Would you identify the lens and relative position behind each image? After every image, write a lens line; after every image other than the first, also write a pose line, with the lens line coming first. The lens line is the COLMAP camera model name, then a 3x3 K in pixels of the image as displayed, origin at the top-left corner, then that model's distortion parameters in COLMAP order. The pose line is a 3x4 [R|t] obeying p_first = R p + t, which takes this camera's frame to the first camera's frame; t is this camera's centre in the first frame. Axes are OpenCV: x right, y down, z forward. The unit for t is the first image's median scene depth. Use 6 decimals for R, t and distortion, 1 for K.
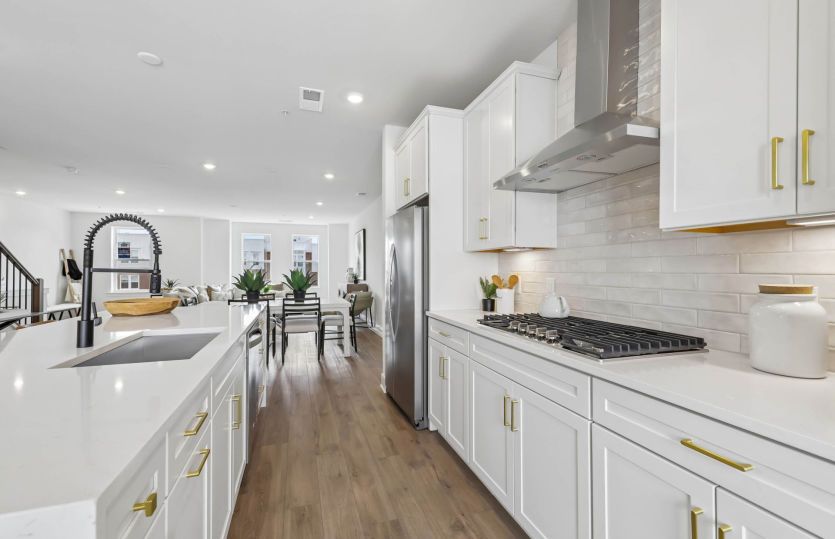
lens RADIAL K [[362.7, 0, 418.9], [0, 362.7, 270.4], [0, 0, 1]] dist [-0.014971, -0.000077]
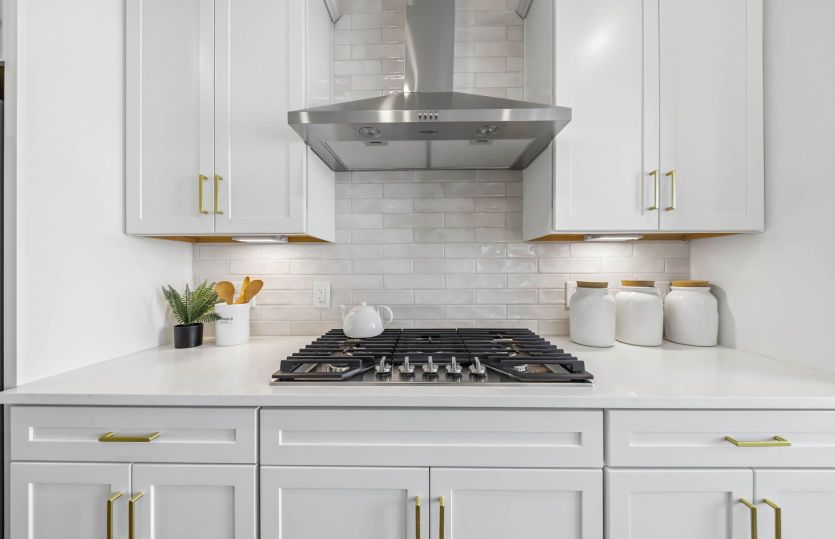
lens RADIAL K [[270.0, 0, 409.9], [0, 270.0, 269.6], [0, 0, 1]] dist [-0.005353, -0.000653]
pose [[0.330275, 0.001350, 0.943884, -0.120423], [0.005743, 0.999978, -0.003440, -0.002425], [-0.943867, 0.006557, 0.330260, 0.745359]]
